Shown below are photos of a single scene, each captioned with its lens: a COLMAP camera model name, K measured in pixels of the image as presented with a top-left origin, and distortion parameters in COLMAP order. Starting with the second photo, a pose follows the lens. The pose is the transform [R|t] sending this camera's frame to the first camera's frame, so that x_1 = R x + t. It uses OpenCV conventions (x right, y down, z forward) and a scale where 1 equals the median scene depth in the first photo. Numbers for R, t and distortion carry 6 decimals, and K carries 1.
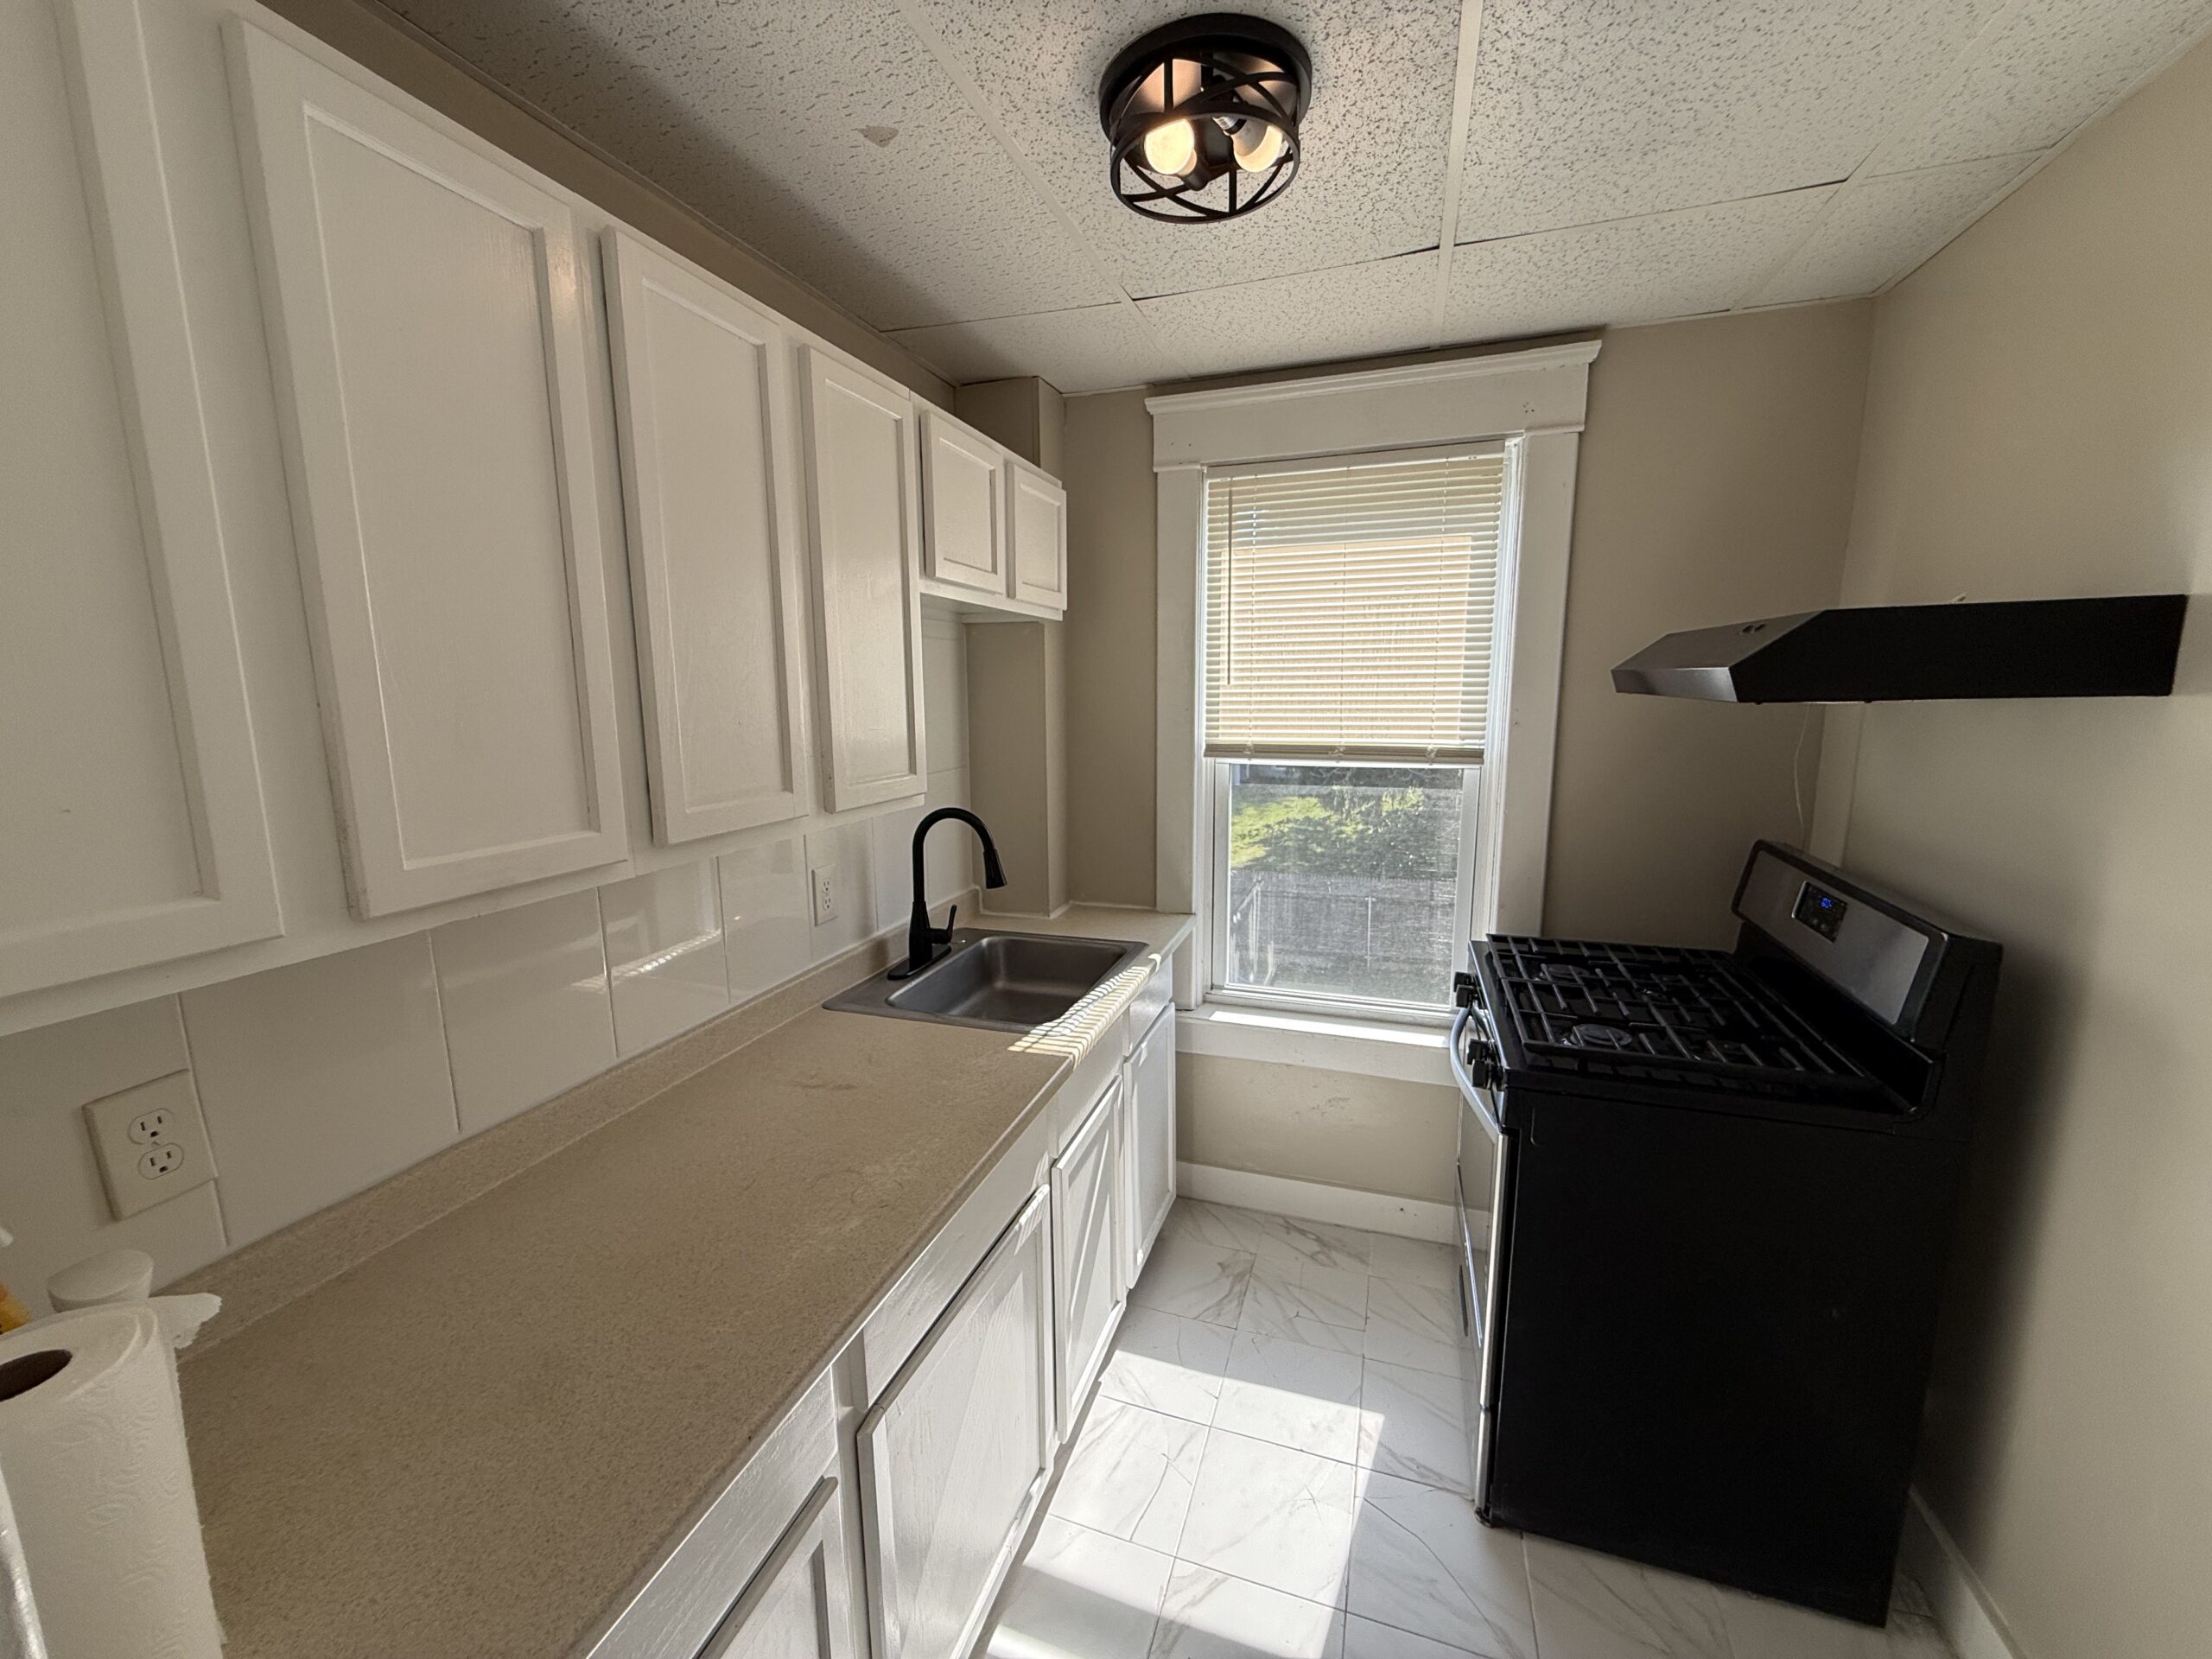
lens RADIAL K [[875.4, 0, 1093.9], [0, 875.4, 829.9], [0, 0, 1]] dist [0.003750, 0.000347]
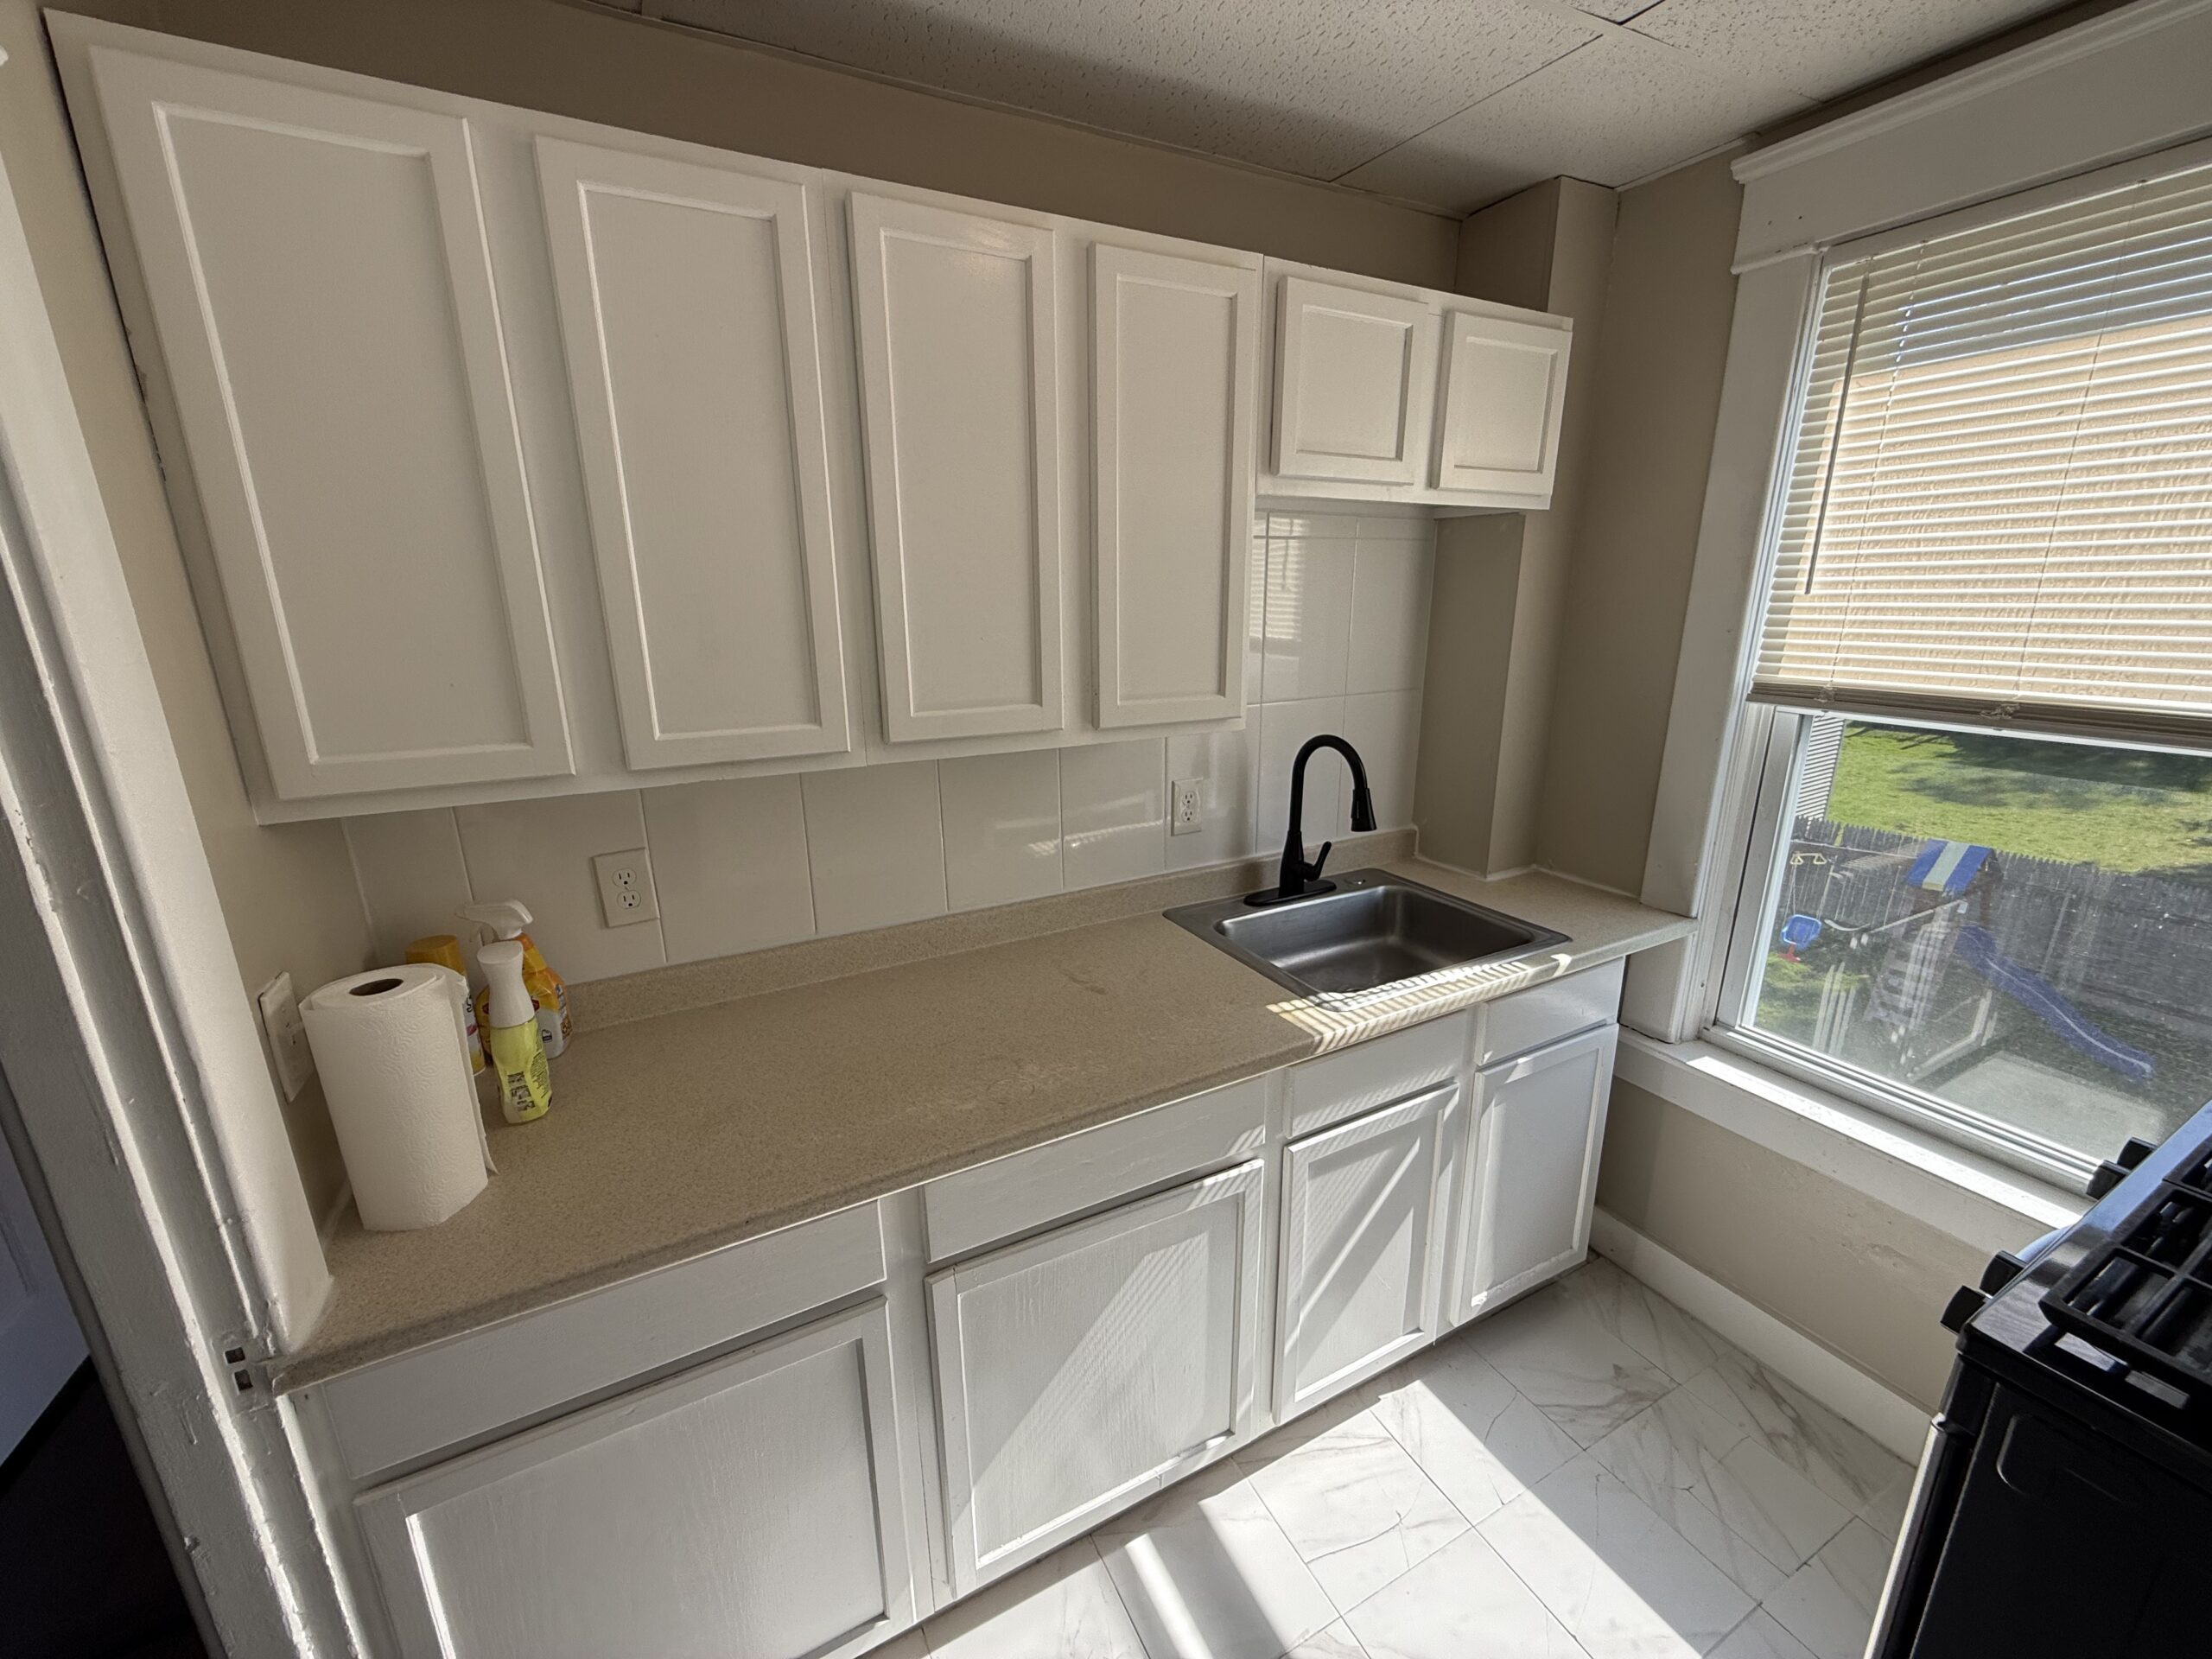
lens RADIAL K [[875.4, 0, 1111.6], [0, 875.4, 826.8], [0, 0, 1]] dist [0.003750, 0.000347]
pose [[0.729400, 0.180960, -0.659719, 0.267749], [-0.107846, 0.982737, 0.150326, -0.041076], [0.675533, -0.038500, 0.736324, 0.169131]]
